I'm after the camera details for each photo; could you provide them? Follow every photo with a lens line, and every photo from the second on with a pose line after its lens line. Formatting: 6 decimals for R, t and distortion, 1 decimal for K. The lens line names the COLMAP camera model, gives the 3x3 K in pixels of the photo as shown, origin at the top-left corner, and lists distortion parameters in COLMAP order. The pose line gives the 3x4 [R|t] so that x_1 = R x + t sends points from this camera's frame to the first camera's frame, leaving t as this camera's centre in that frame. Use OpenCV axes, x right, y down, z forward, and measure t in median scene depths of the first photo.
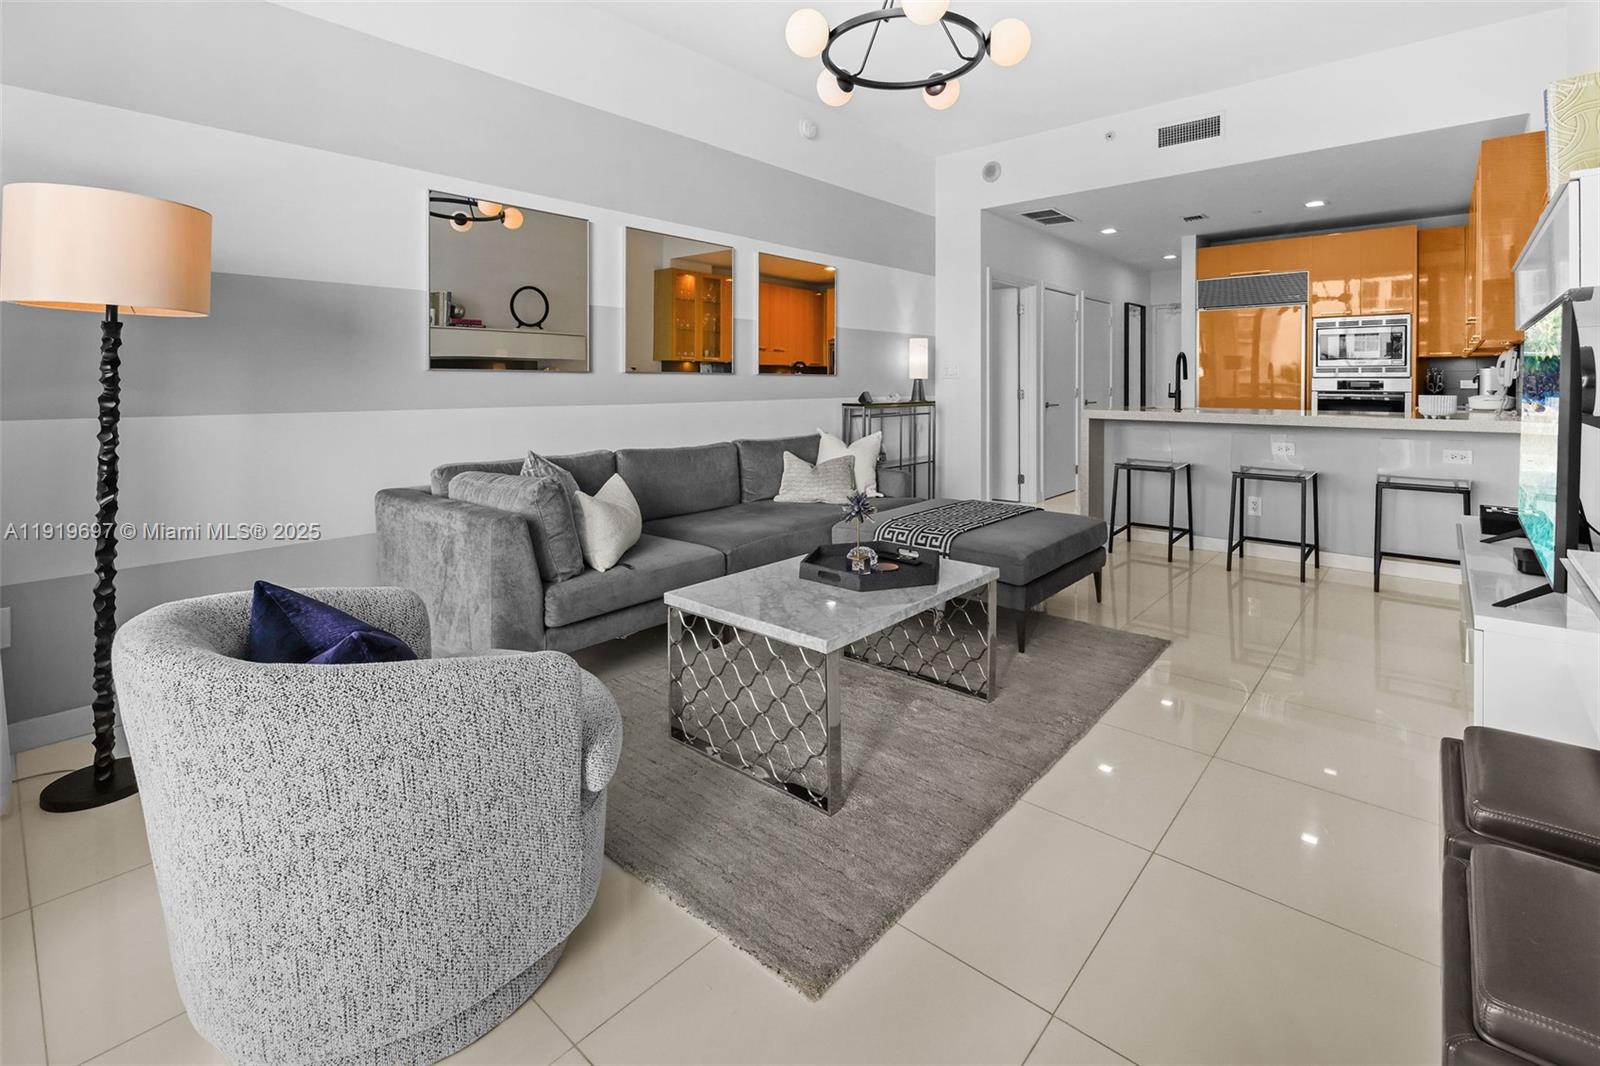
lens RADIAL K [[727.8, 0, 826.6], [0, 727.8, 388.1], [0, 0, 1]] dist [-0.000887, 0.000230]
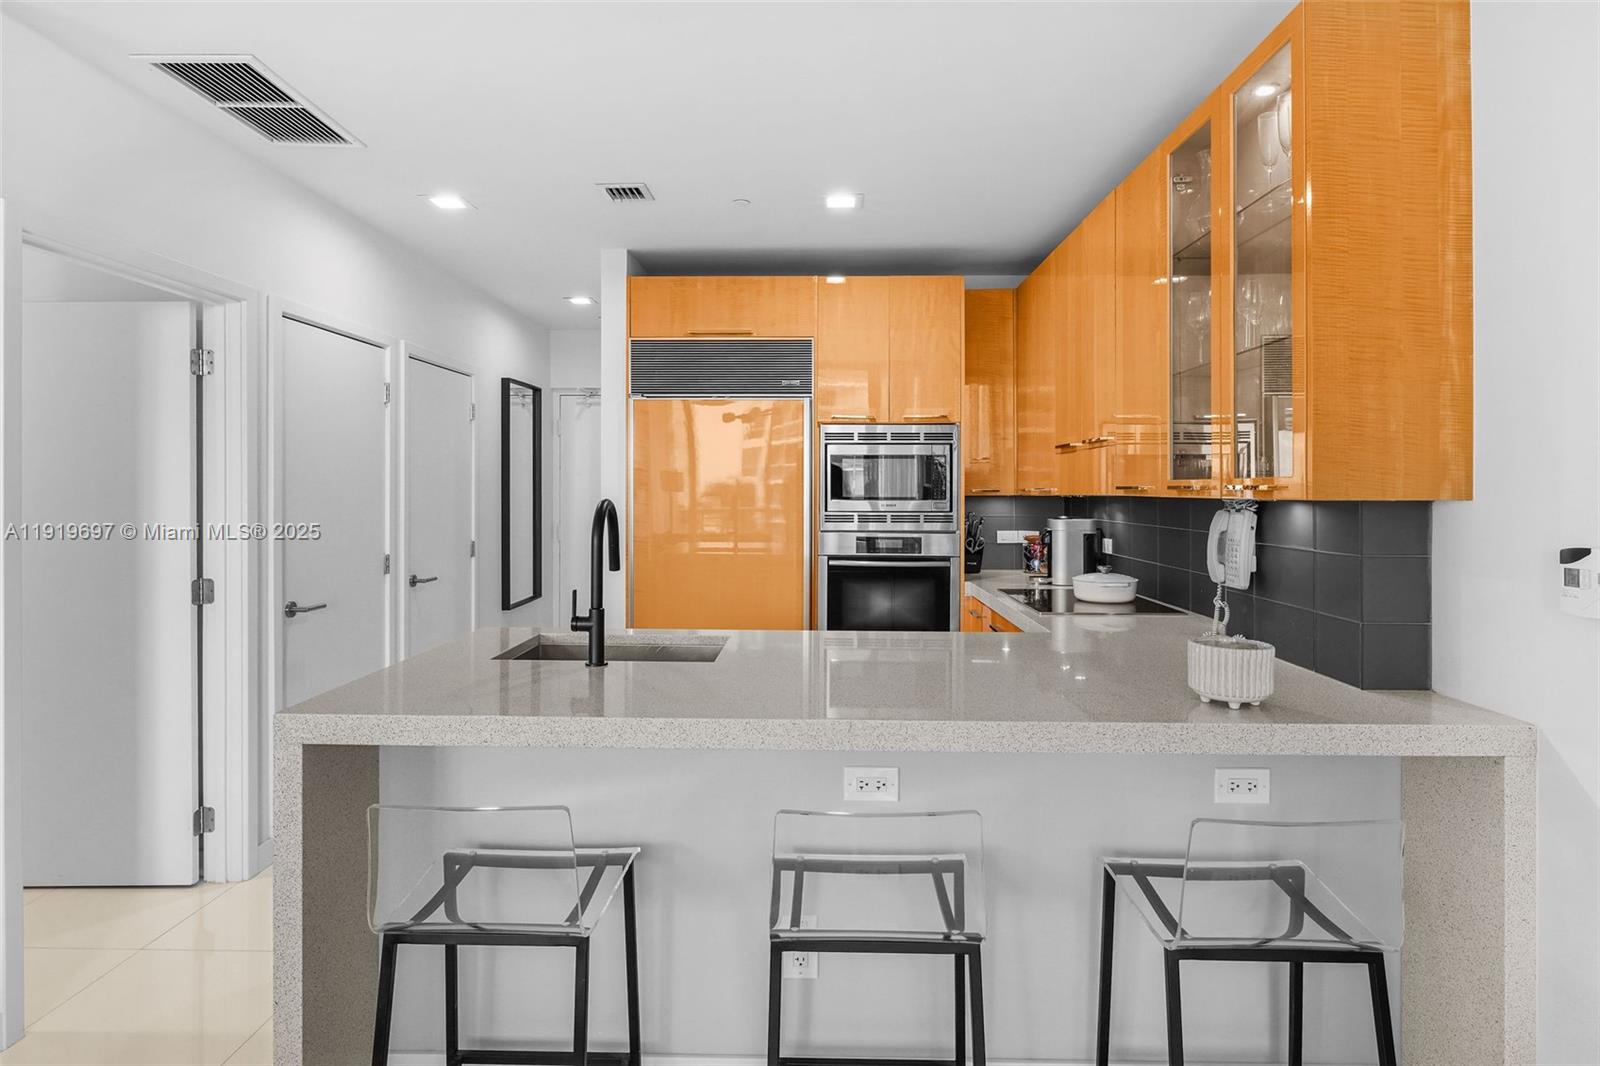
lens RADIAL K [[875.7, 0, 790.0], [0, 875.7, 488.5], [0, 0, 1]] dist [-0.000102, -0.001460]
pose [[0.783070, 0.002669, 0.621928, 0.254272], [0.002273, 0.999972, -0.007153, -0.045381], [-0.621930, 0.007015, 0.783042, 0.529775]]
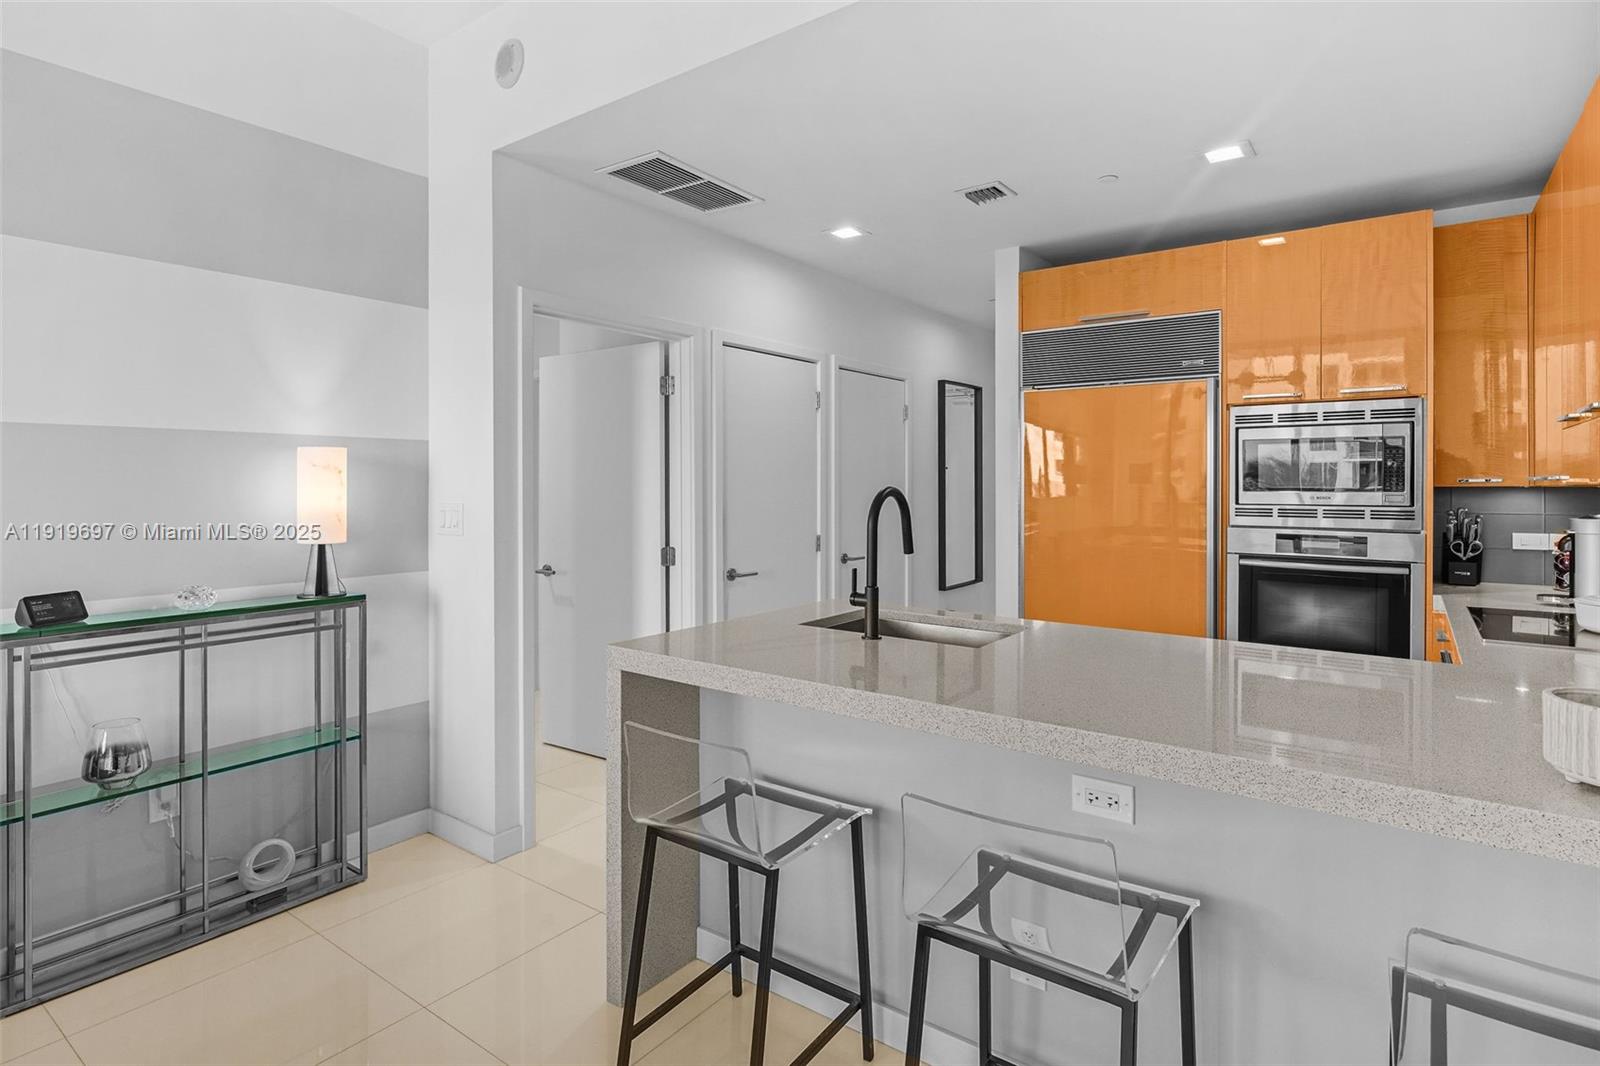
lens RADIAL K [[818.2, 0, 789.1], [0, 818.2, 486.4], [0, 0, 1]] dist [0.002651, -0.001704]
pose [[0.998165, 0.000874, 0.060547, 0.361104], [-0.000646, 0.999993, -0.003780, -0.042005], [-0.060550, 0.003734, 0.998158, 0.496059]]
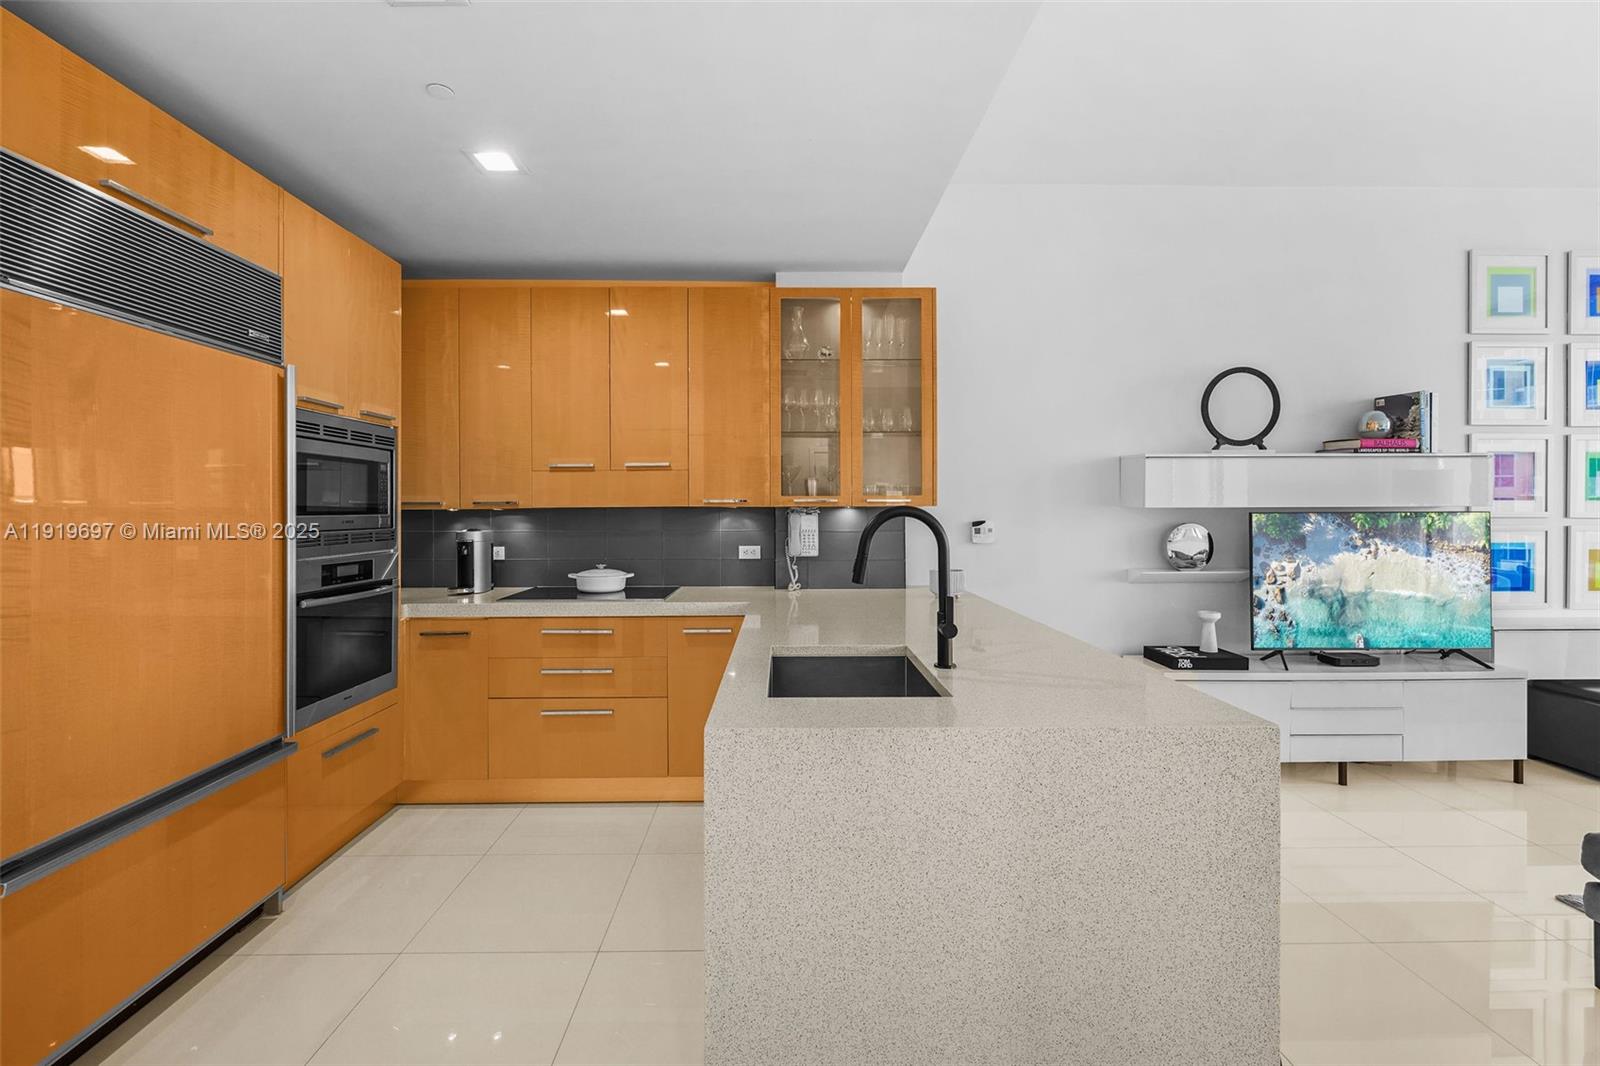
lens RADIAL K [[693.2, 0, 792.2], [0, 693.2, 507.7], [0, 0, 1]] dist [-0.000387, 0.000479]
pose [[-0.661406, 0.002568, 0.750023, 0.239197], [0.008400, 0.999957, 0.003983, -0.045033], [-0.749981, 0.008934, -0.661399, 1.122014]]
